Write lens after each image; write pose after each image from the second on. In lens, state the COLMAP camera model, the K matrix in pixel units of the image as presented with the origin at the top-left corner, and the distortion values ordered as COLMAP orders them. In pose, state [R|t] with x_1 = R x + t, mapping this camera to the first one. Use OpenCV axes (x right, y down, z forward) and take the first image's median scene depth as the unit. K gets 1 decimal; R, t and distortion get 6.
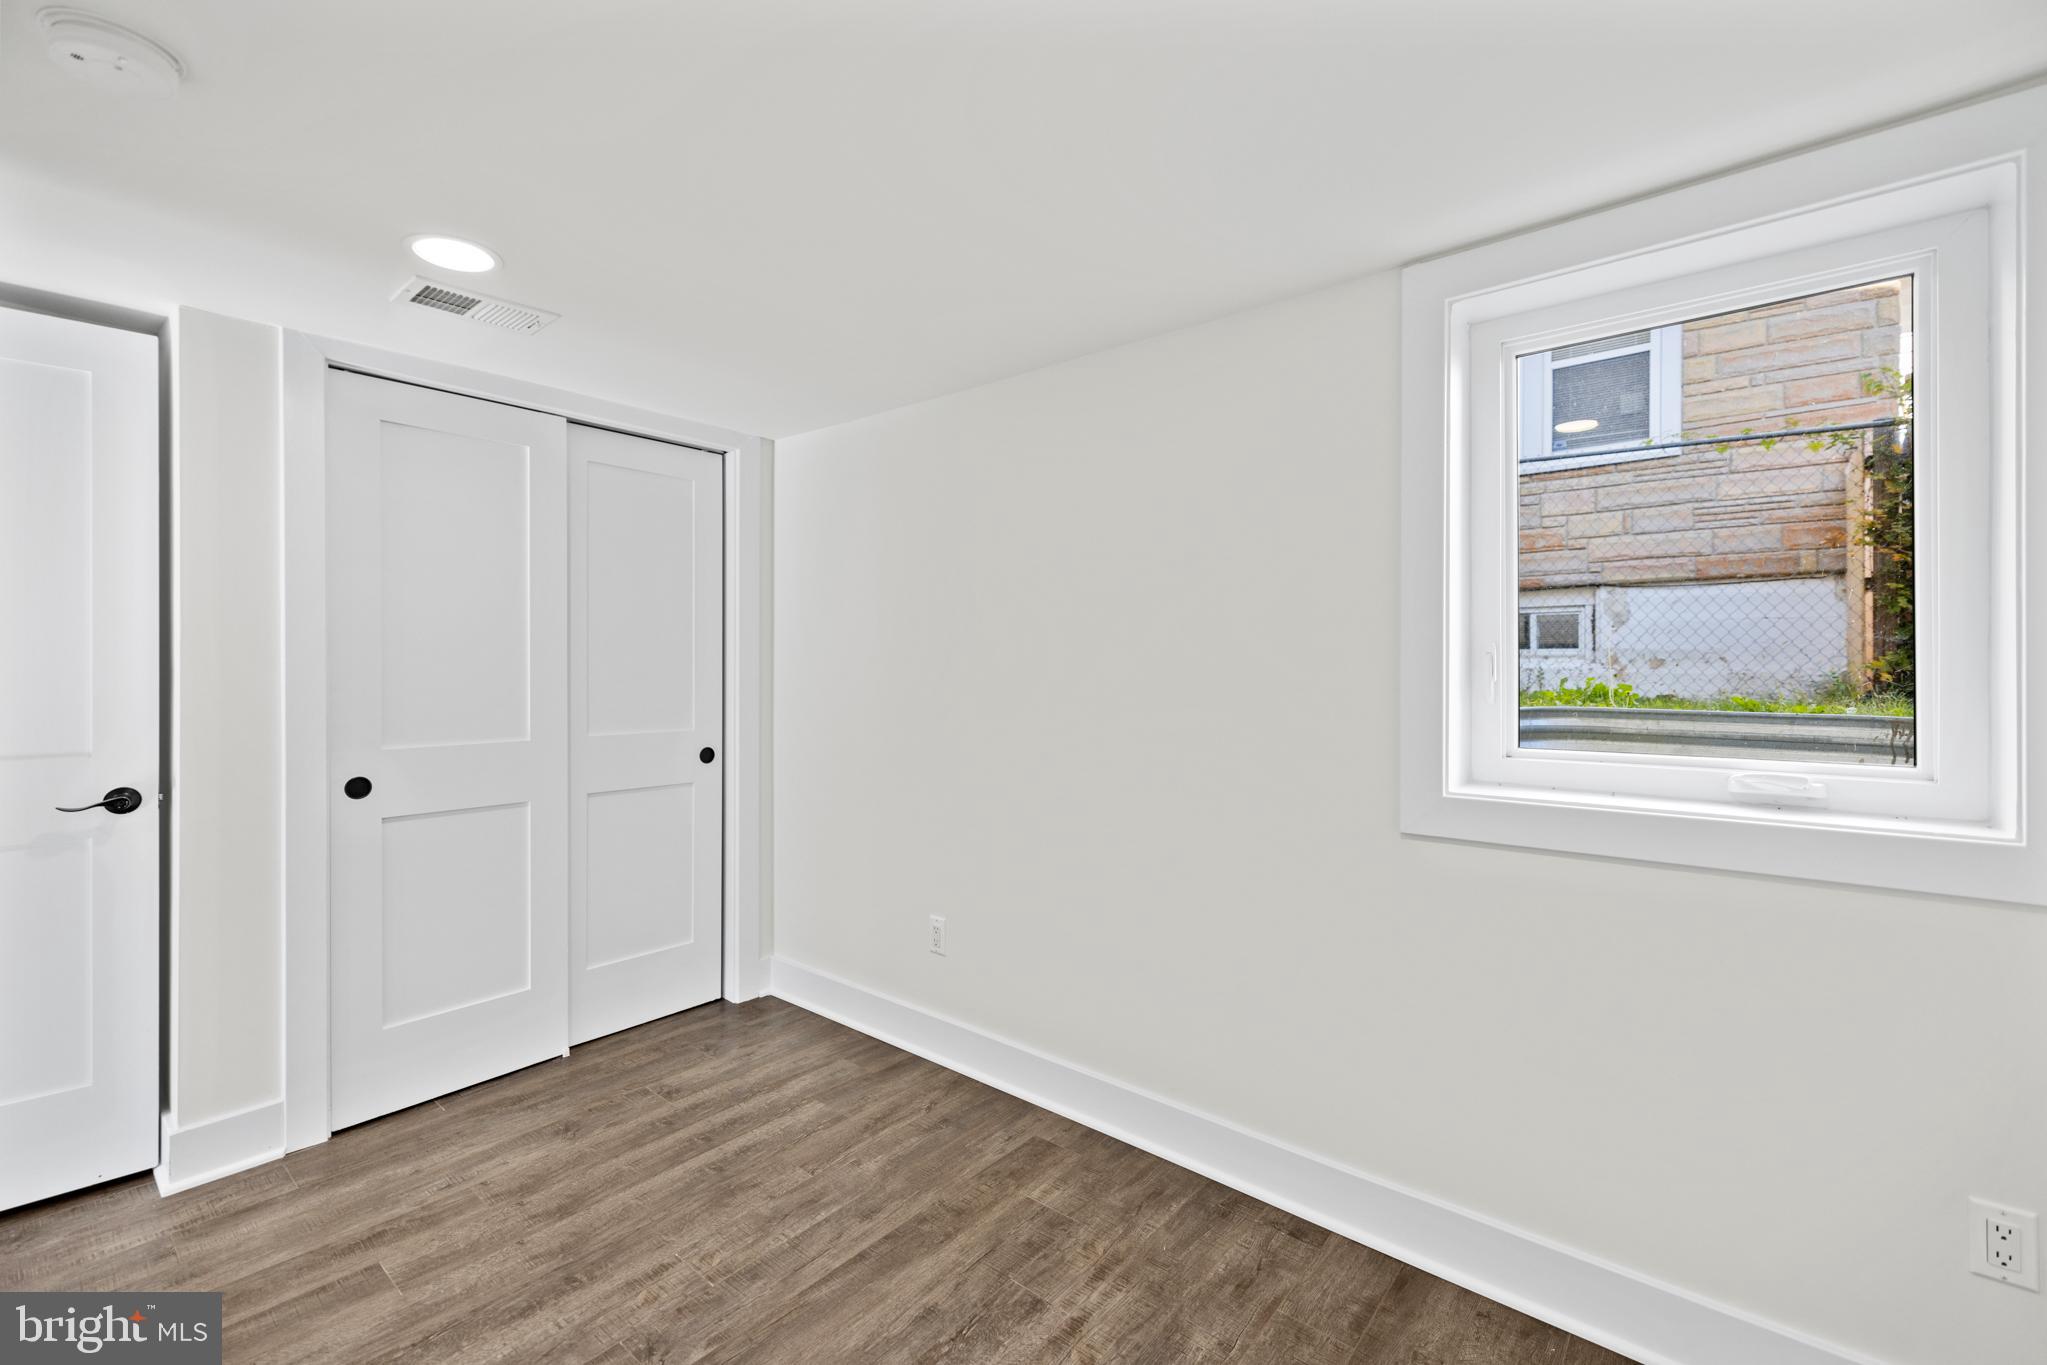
lens RADIAL K [[882.5, 0, 1024.9], [0, 882.5, 673.7], [0, 0, 1]] dist [-0.000476, 0.000114]
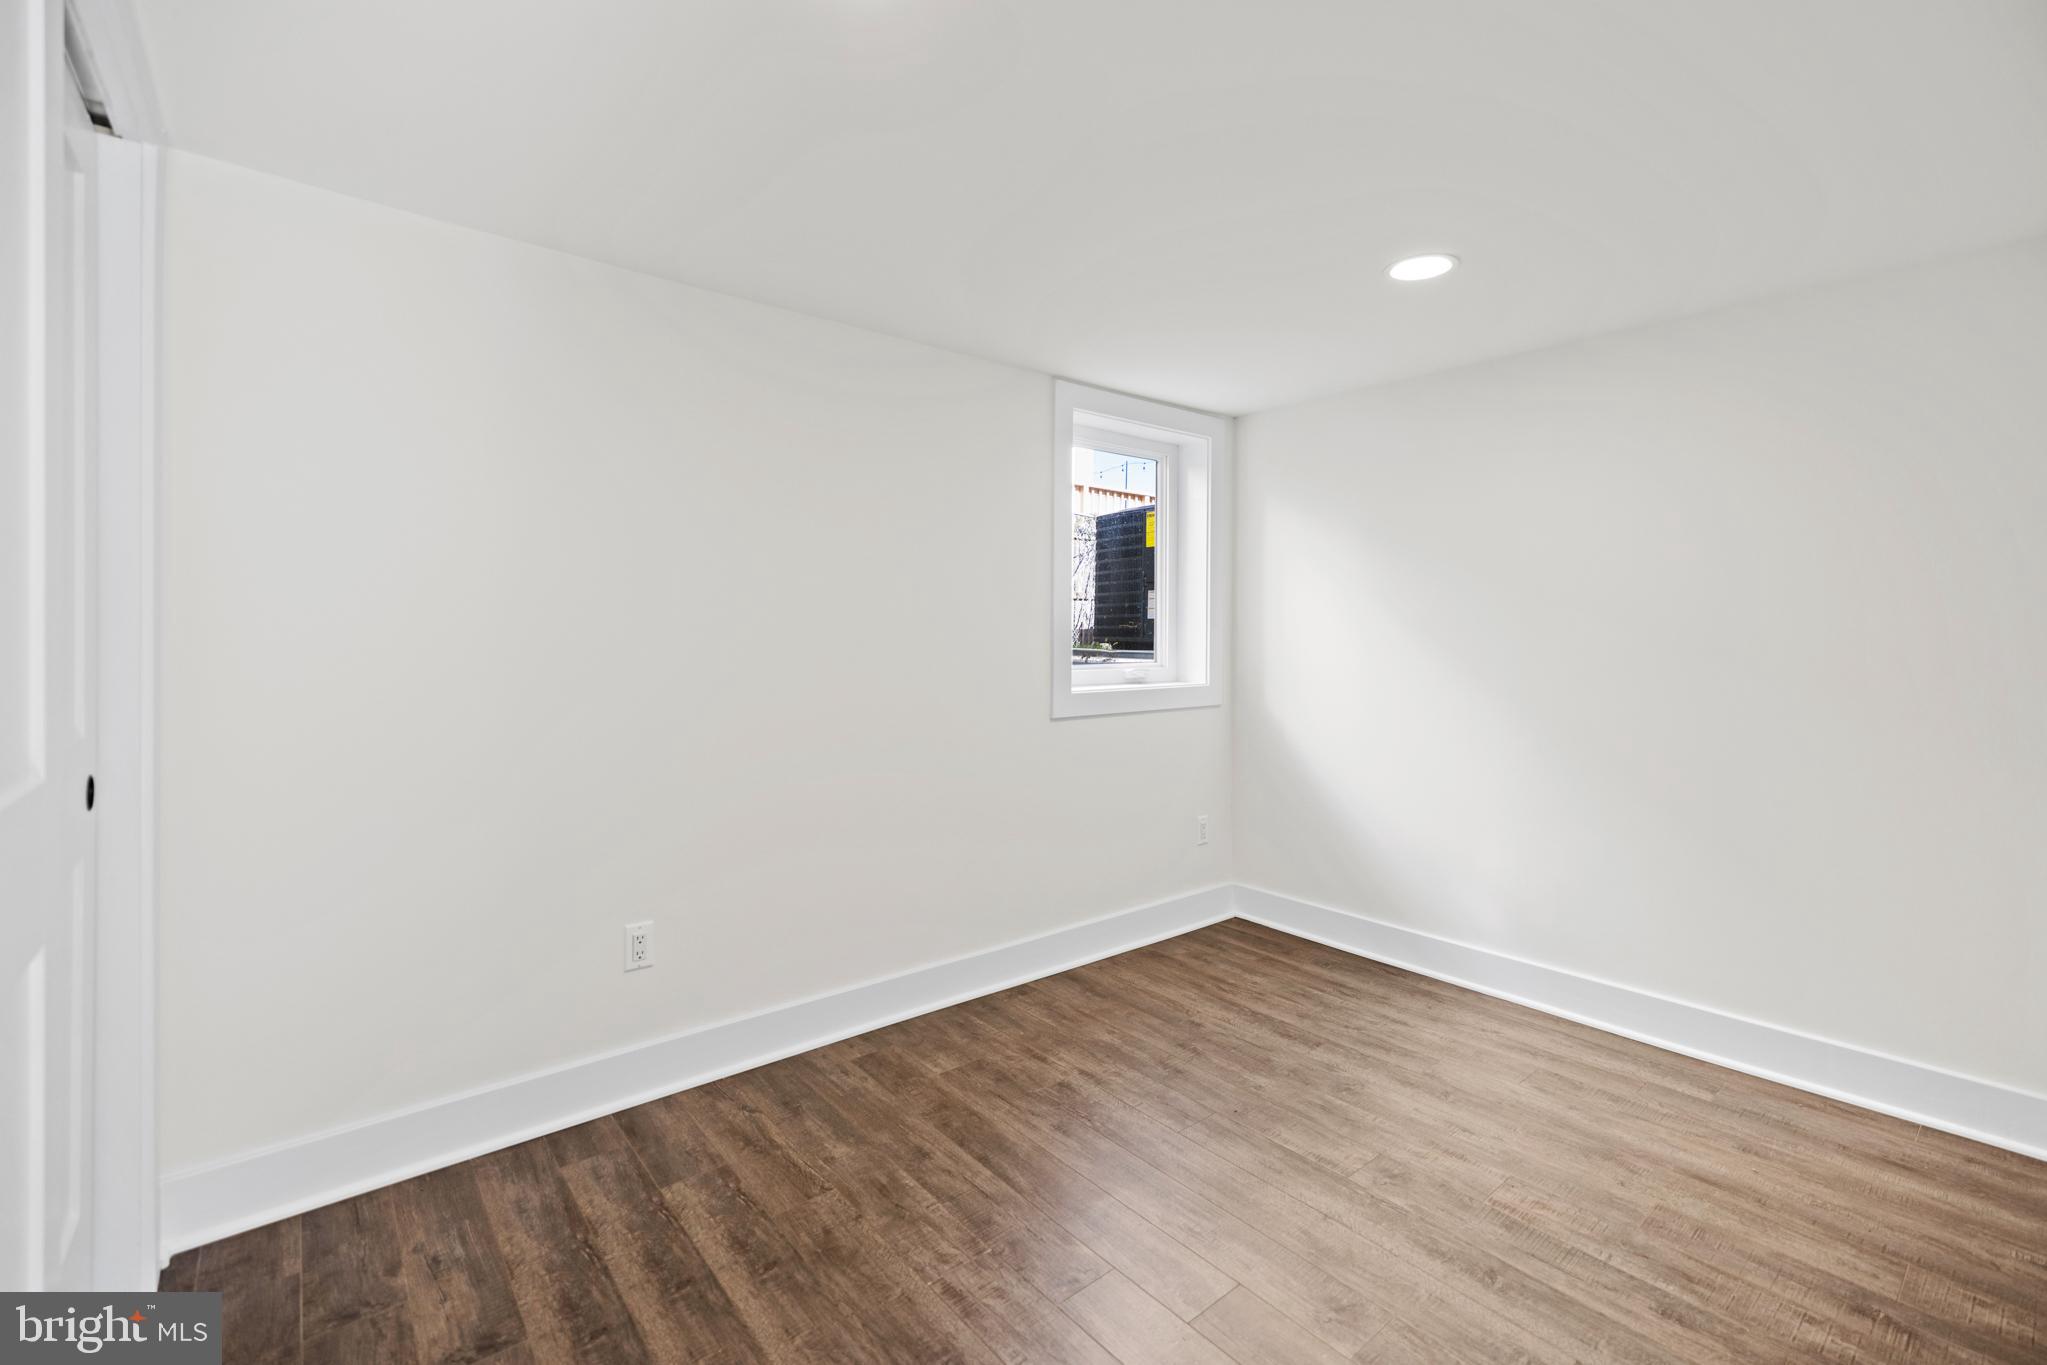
lens RADIAL K [[882.5, 0, 1049.9], [0, 882.5, 633.1], [0, 0, 1]] dist [-0.000476, 0.000114]
pose [[0.162216, -0.000356, 0.986755, -1.038284], [0.004544, 0.999990, -0.000386, 0.016856], [-0.986745, 0.004546, 0.162216, 0.623541]]
